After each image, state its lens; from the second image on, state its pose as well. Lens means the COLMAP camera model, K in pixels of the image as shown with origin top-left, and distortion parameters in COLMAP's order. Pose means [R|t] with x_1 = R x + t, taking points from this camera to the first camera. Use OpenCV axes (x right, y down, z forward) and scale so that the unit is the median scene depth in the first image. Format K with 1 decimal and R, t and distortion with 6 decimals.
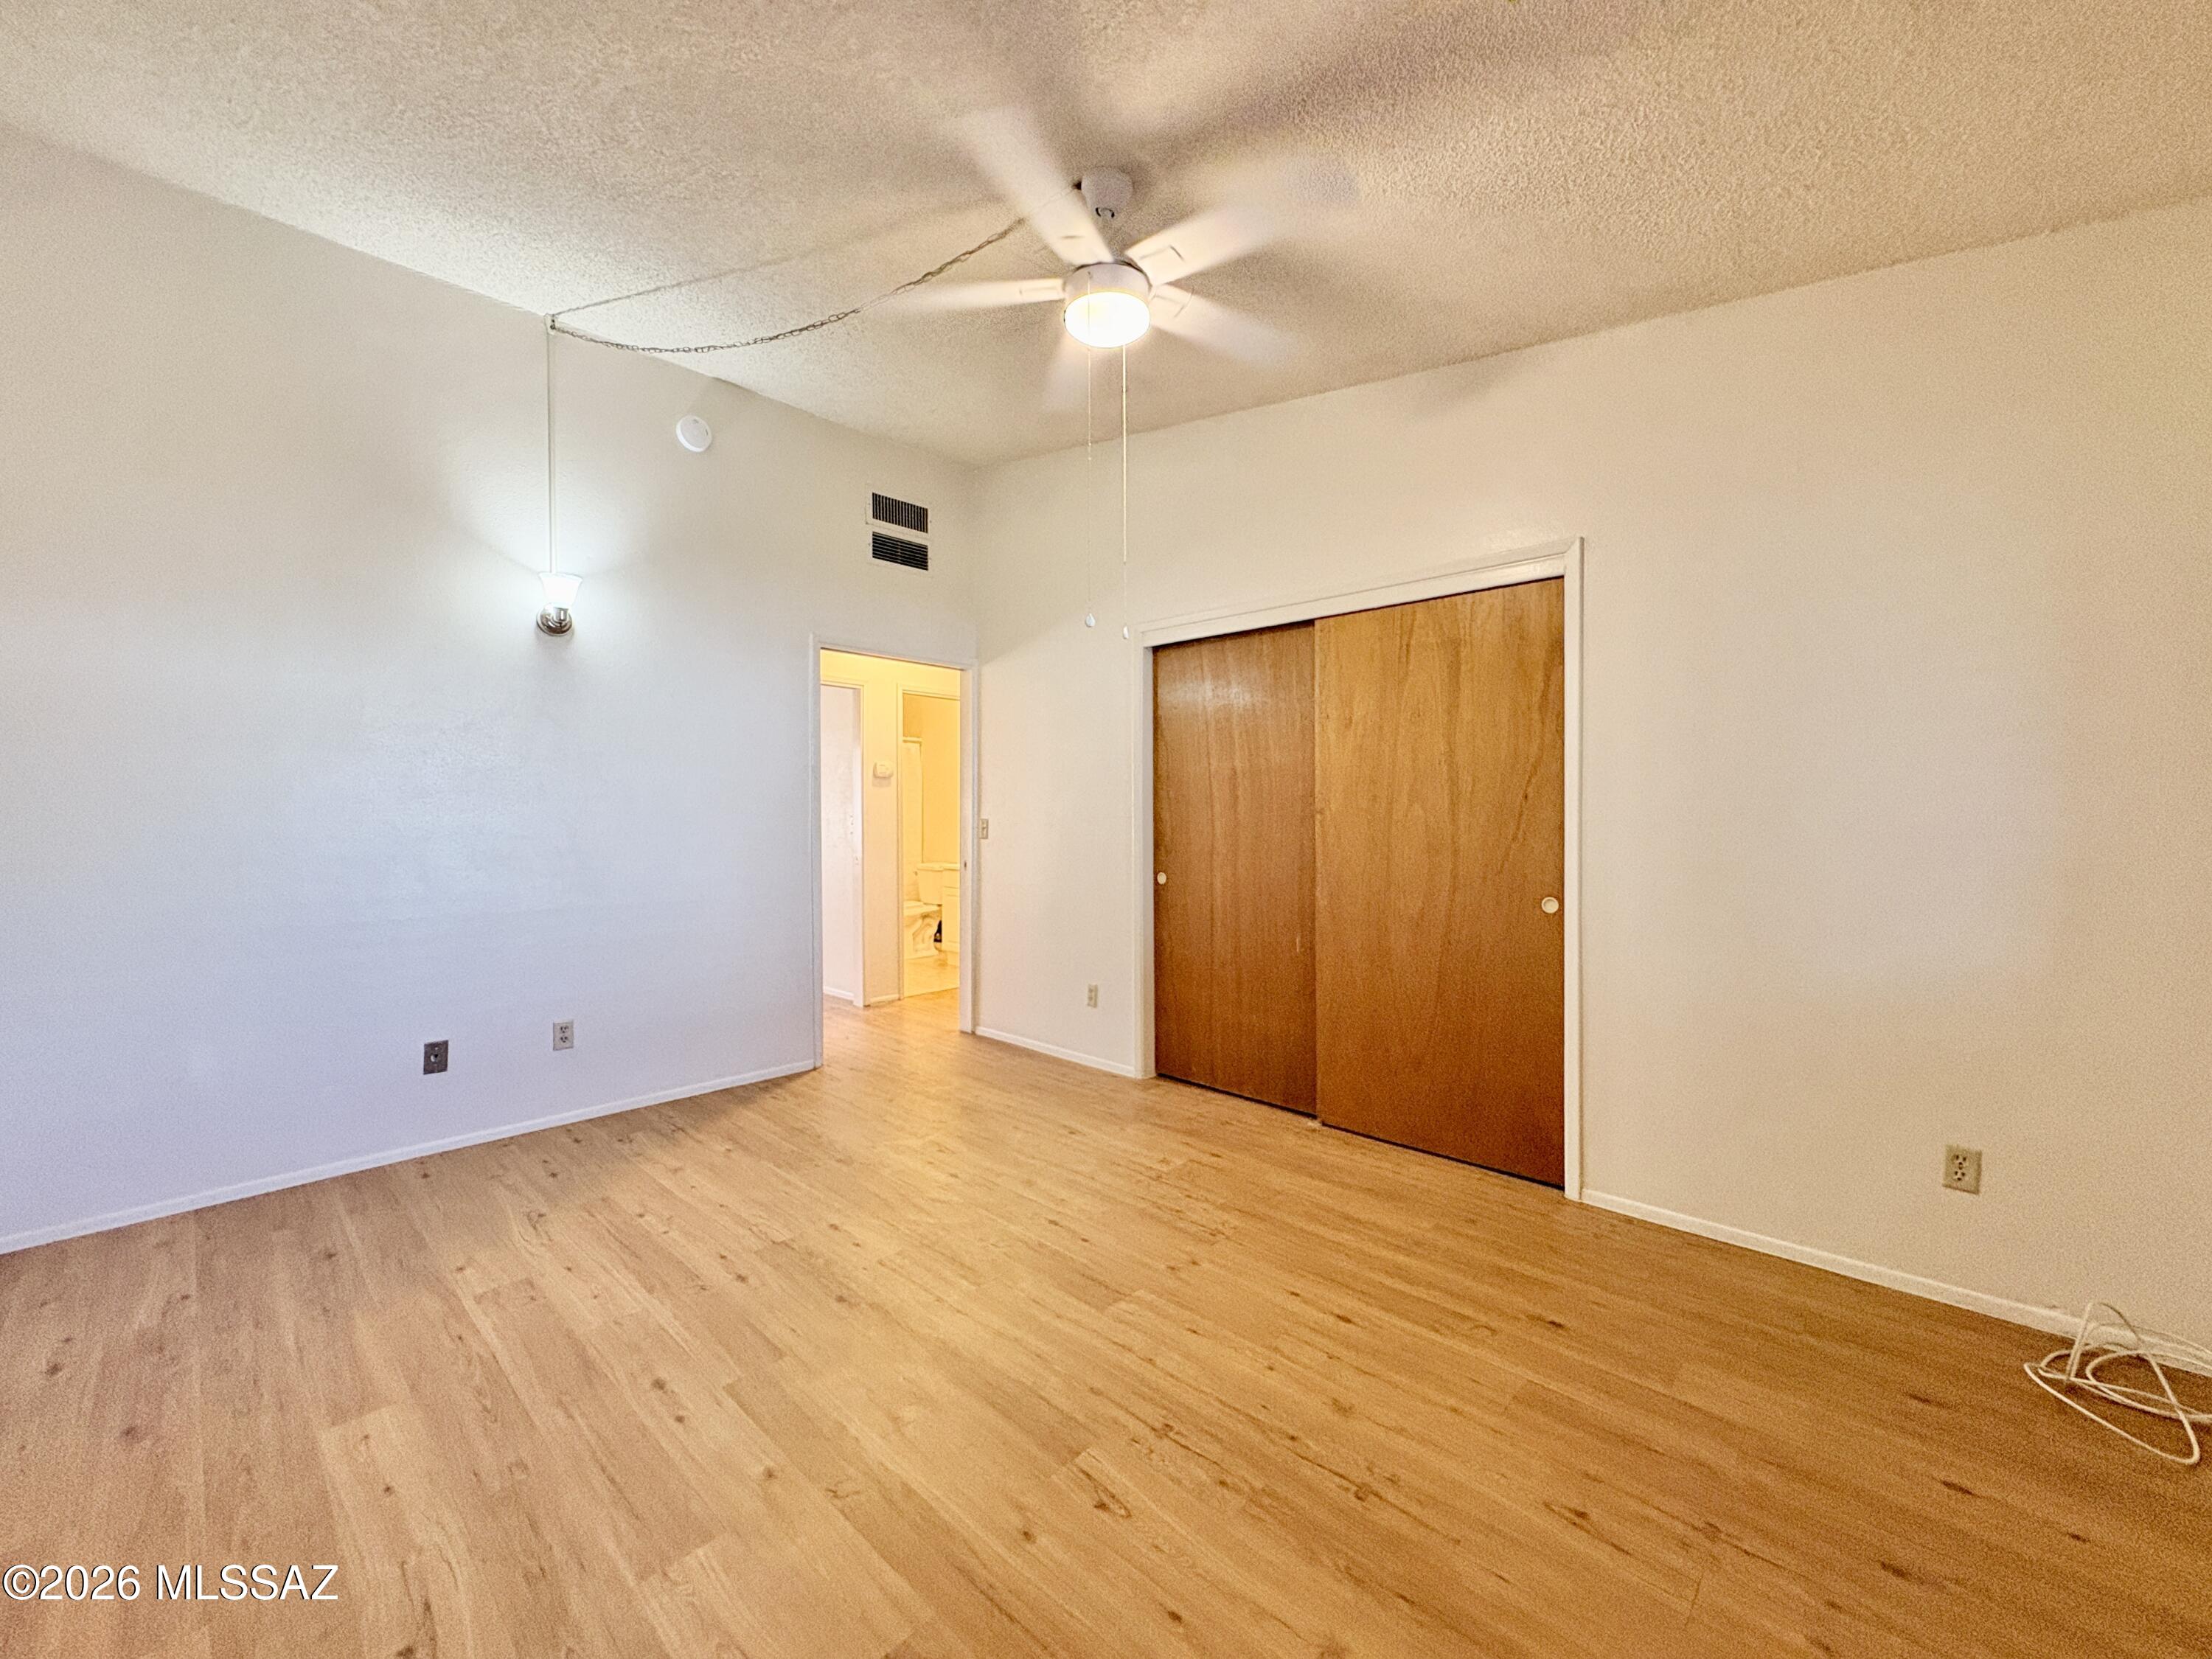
lens RADIAL K [[882.6, 0, 1101.7], [0, 882.6, 827.6], [0, 0, 1]] dist [0.002365, 0.000279]
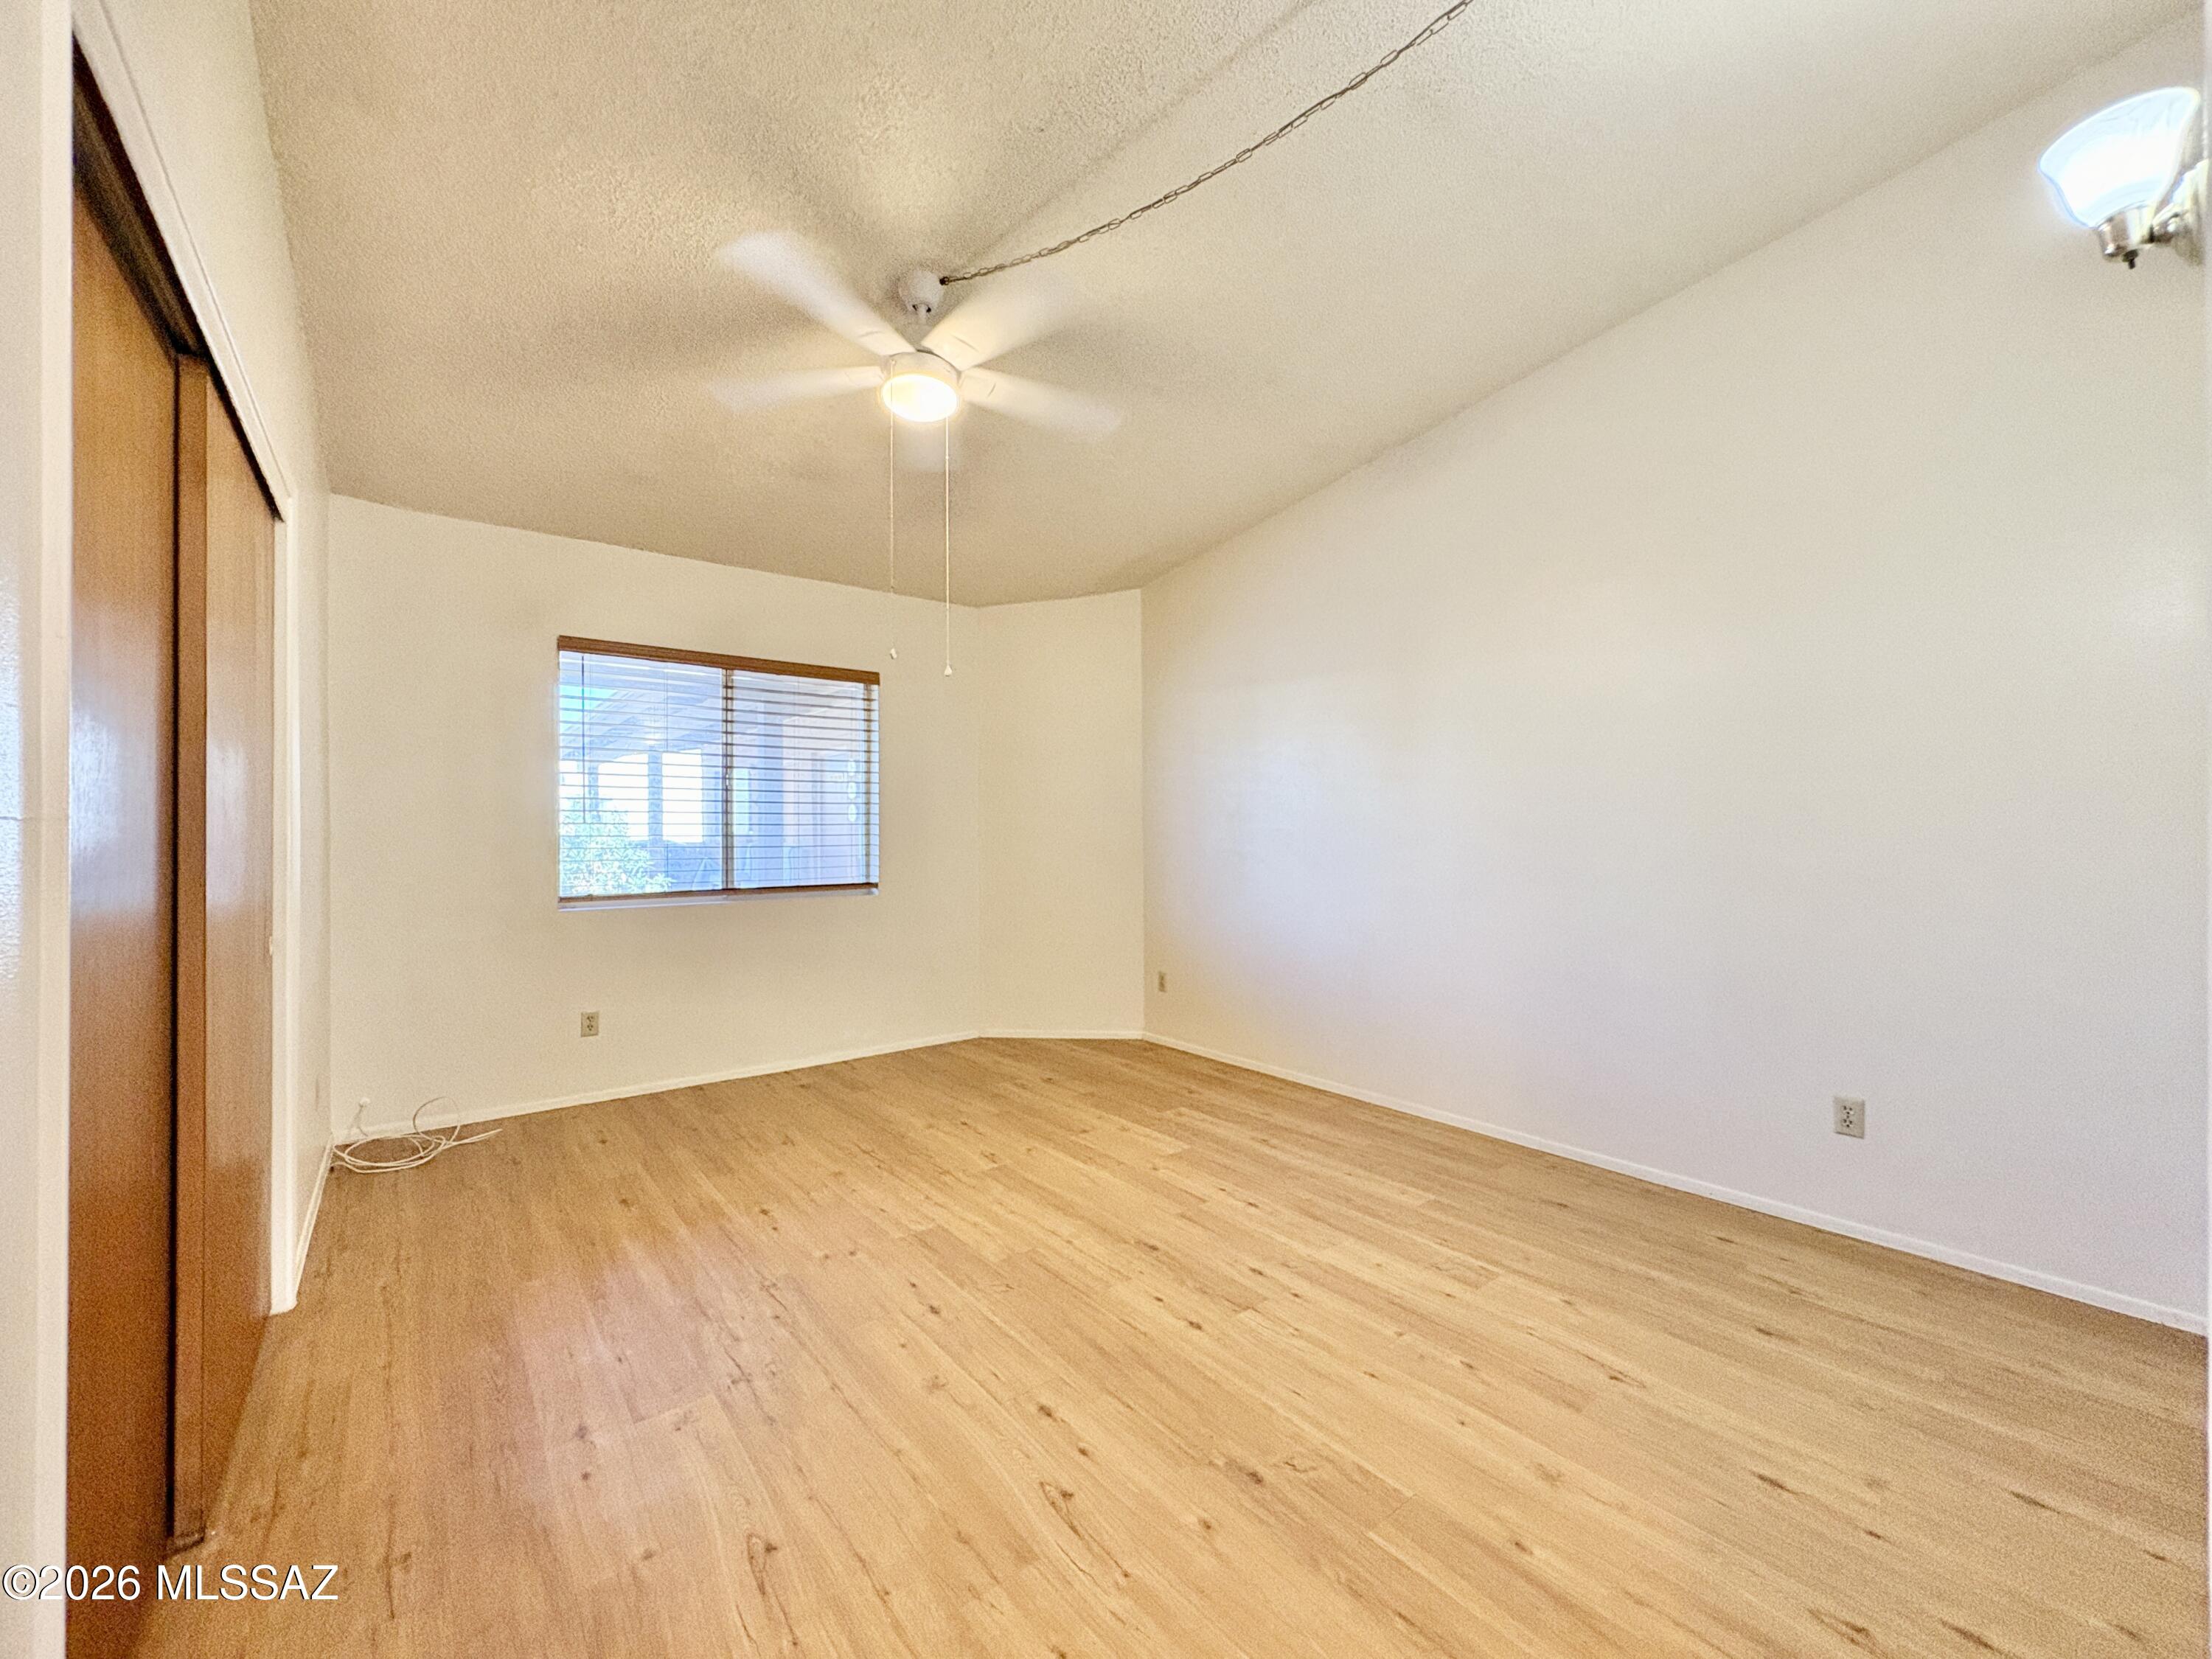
lens RADIAL K [[879.6, 0, 1108.1], [0, 879.6, 826.6], [0, 0, 1]] dist [-0.000111, 0.000428]
pose [[-0.990529, 0.005177, 0.137204, -0.359117], [0.006059, 0.999964, 0.006016, -0.016008], [-0.137168, 0.006790, -0.990525, 1.930516]]
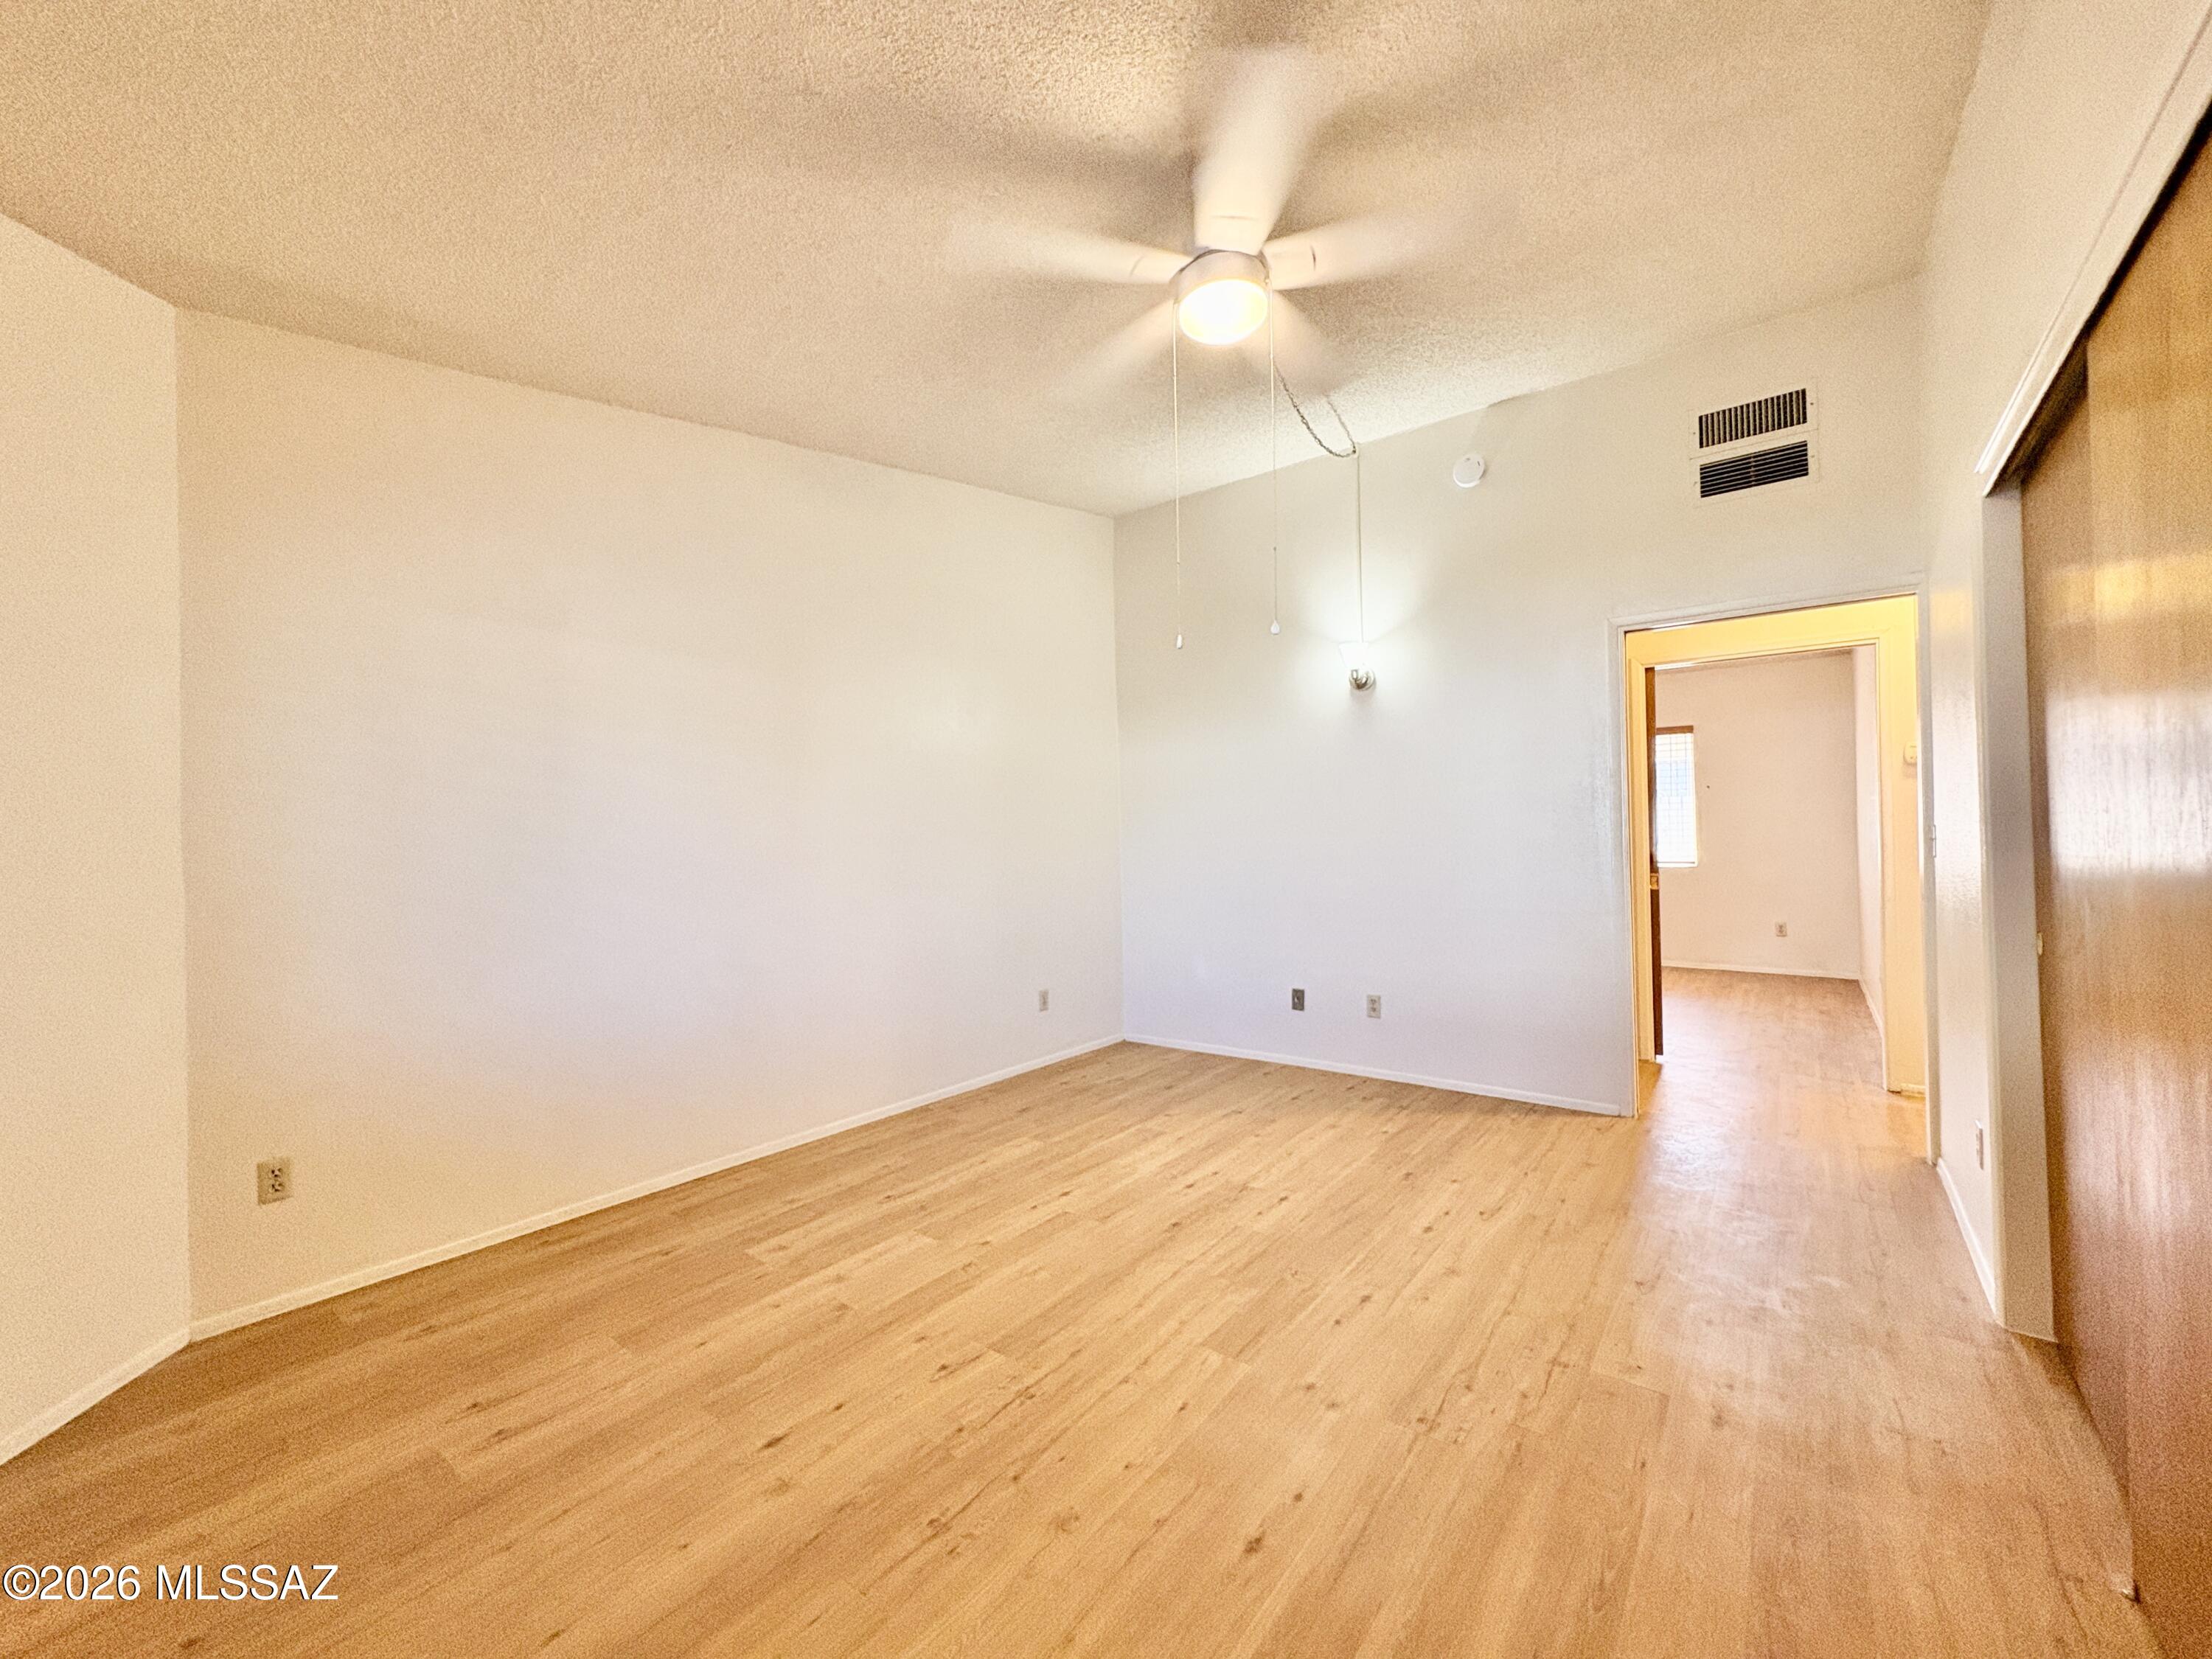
lens RADIAL K [[879.6, 0, 1108.1], [0, 879.6, 826.6], [0, 0, 1]] dist [-0.000111, 0.000428]
pose [[0.099723, -0.012699, -0.994934, 0.847795], [0.007442, 0.999900, -0.012017, -0.011634], [0.994987, -0.006206, 0.099808, 0.710693]]
